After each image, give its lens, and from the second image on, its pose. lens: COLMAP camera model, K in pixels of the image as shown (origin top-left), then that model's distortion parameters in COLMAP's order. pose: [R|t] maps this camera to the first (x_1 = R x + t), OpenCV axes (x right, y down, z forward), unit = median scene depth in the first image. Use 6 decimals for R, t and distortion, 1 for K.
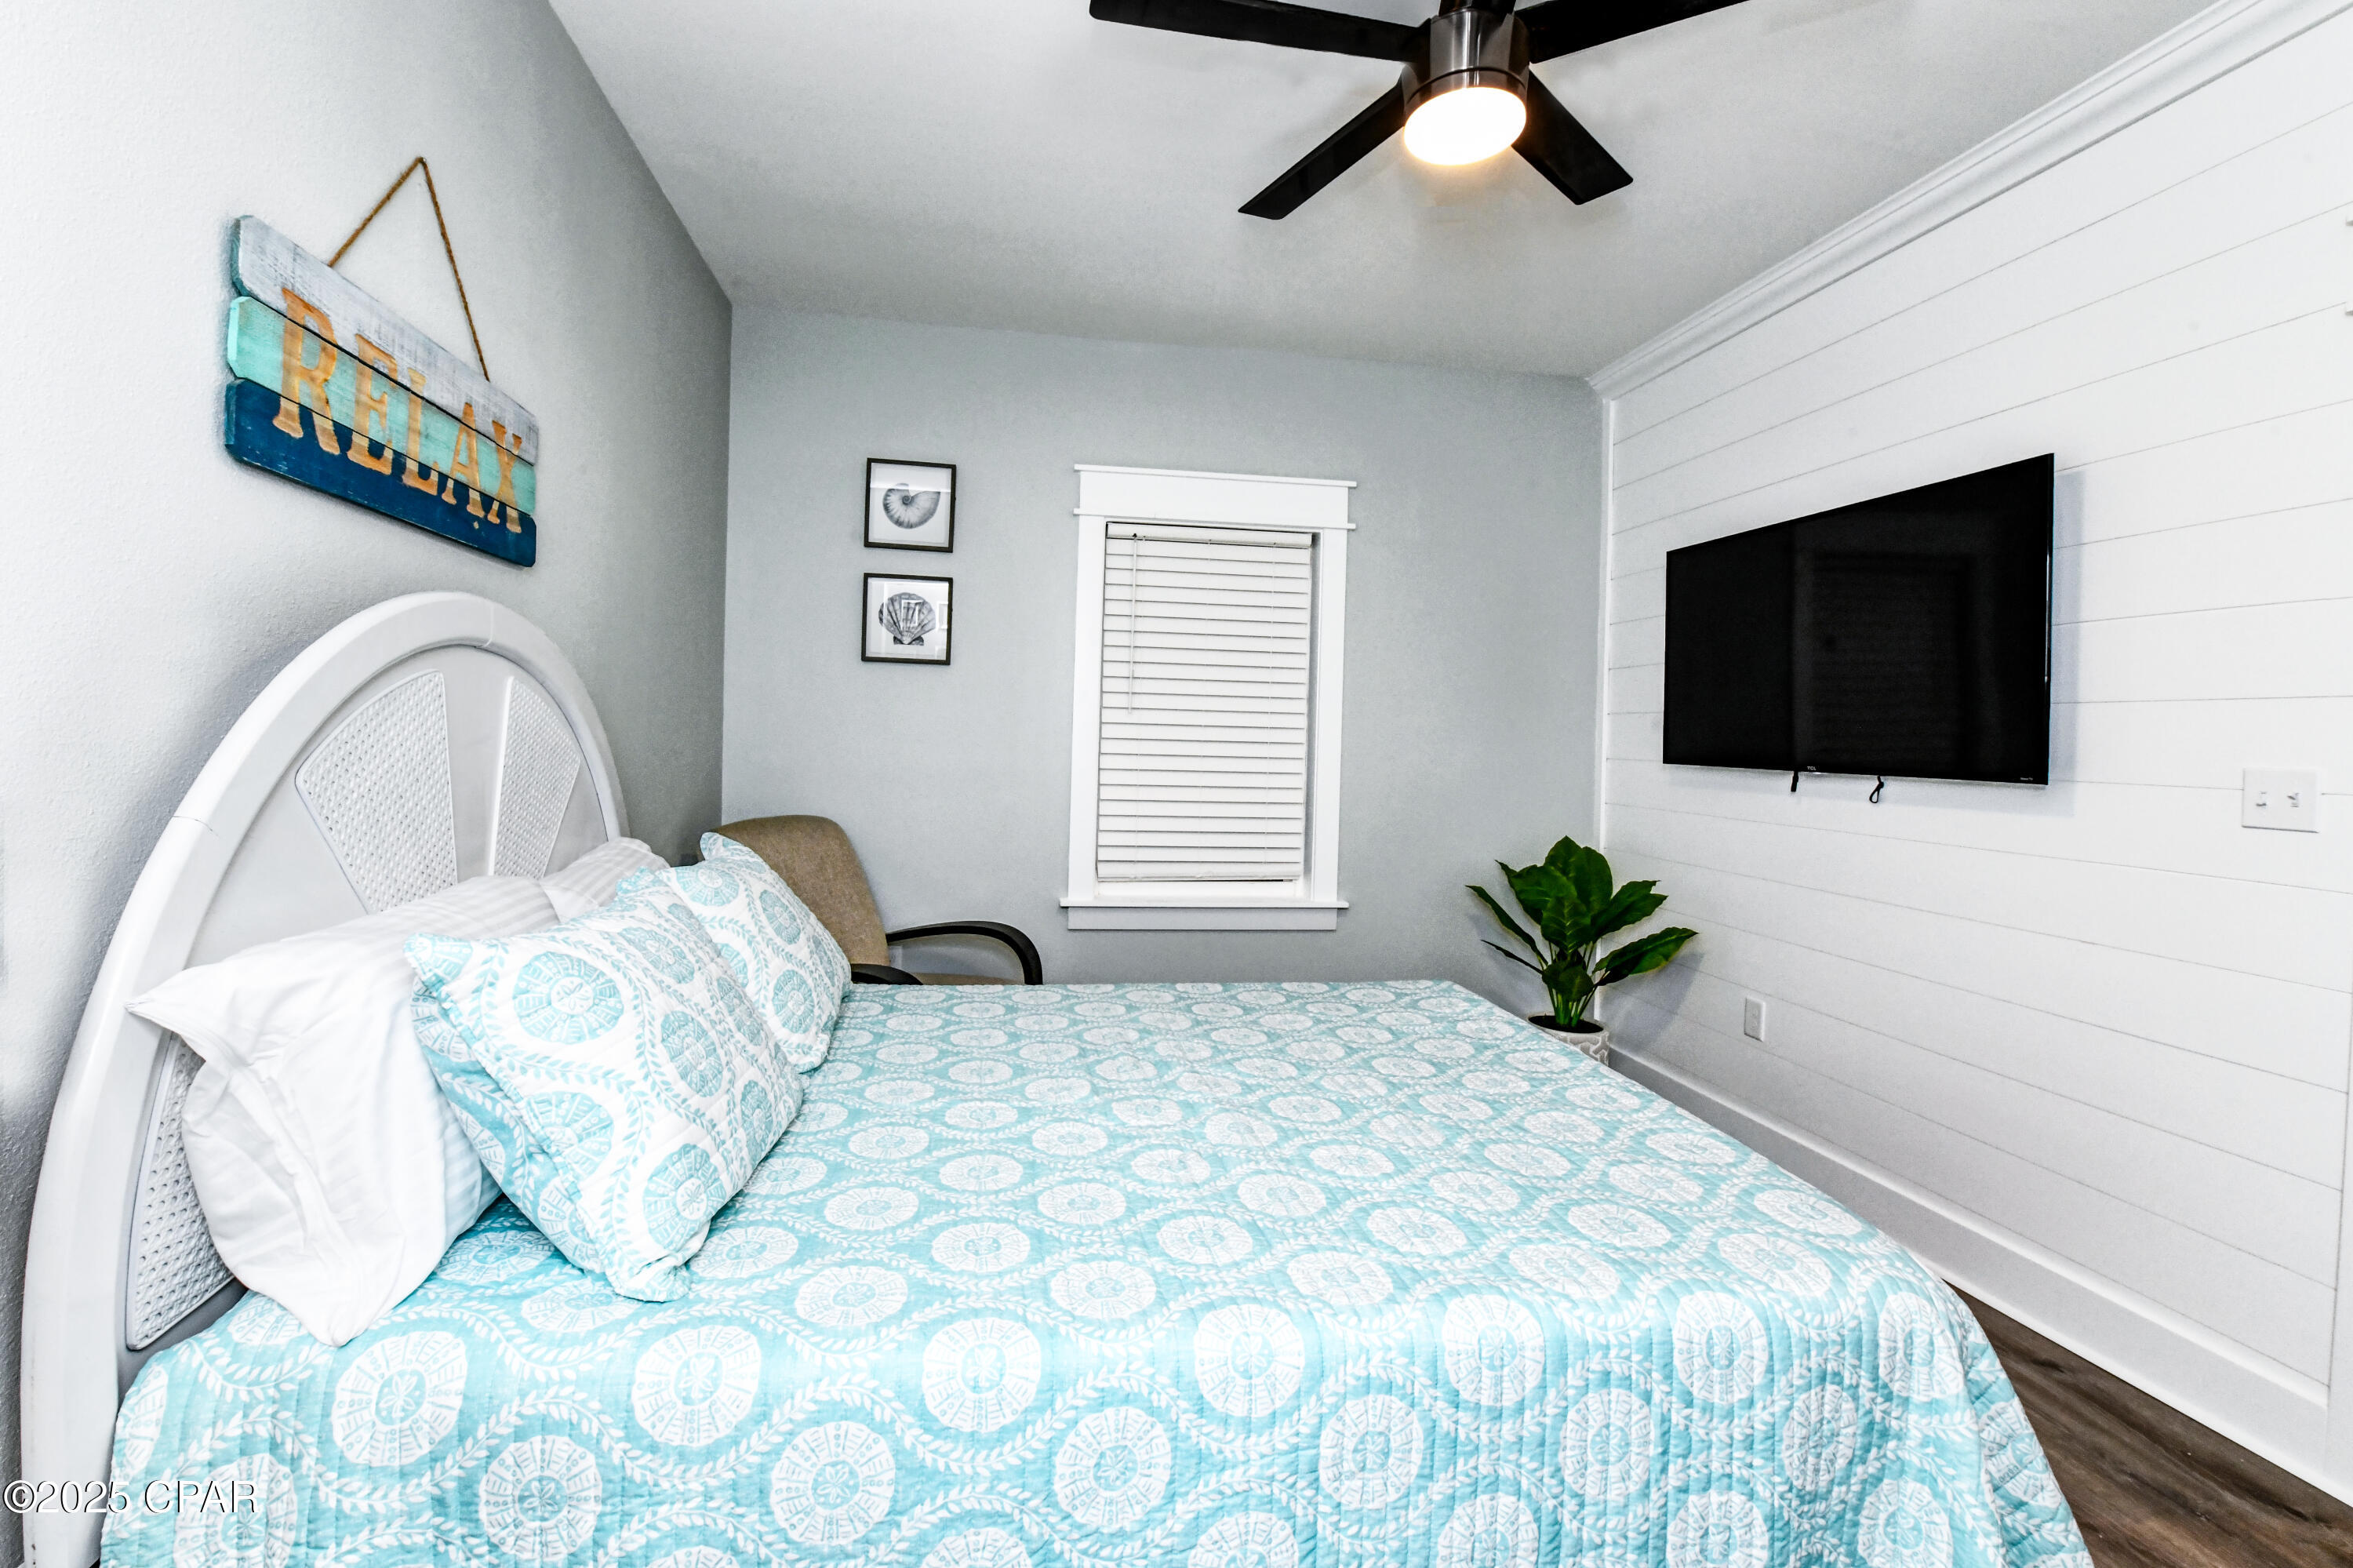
lens RADIAL K [[985.6, 0, 1141.1], [0, 985.6, 760.3], [0, 0, 1]] dist [-0.022056, 0.000011]
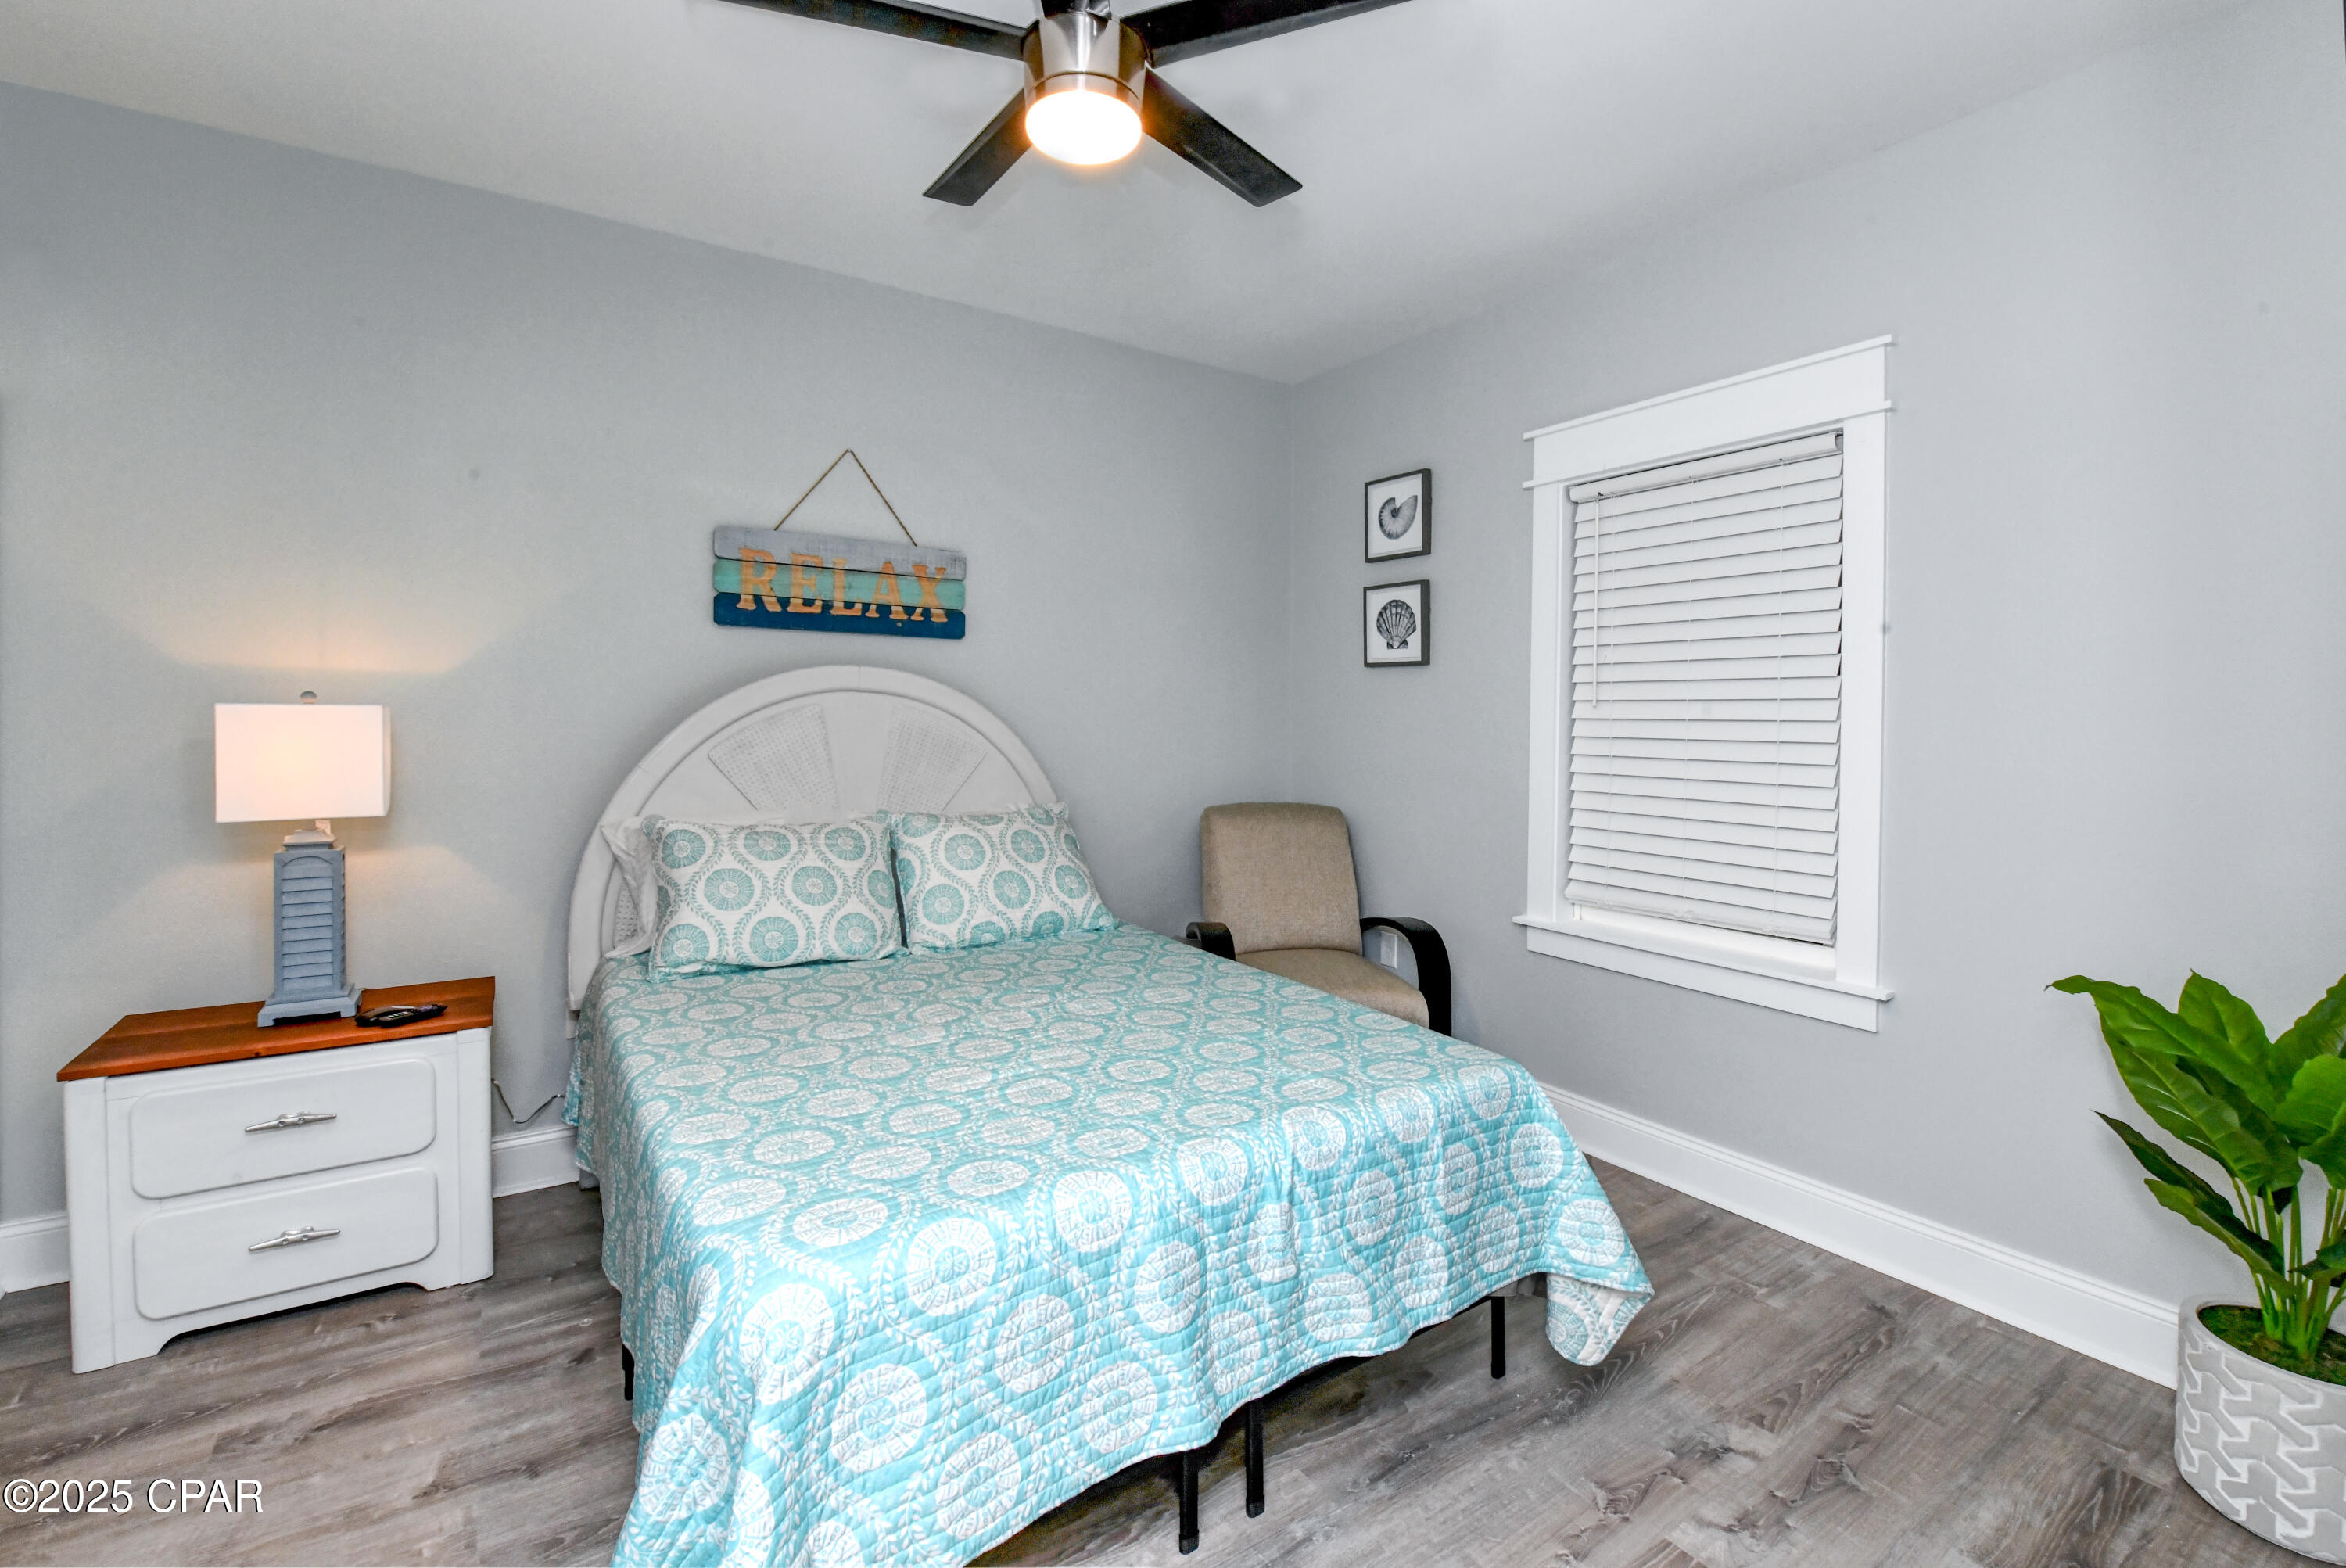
lens RADIAL K [[1025.1, 0, 1167.0], [0, 1025.1, 745.1], [0, 0, 1]] dist [-0.013485, -0.000064]
pose [[0.427861, 0.002041, -0.903842, 0.658659], [-0.018053, 0.999817, -0.006288, -0.003728], [0.903664, 0.019008, 0.427820, 0.317812]]
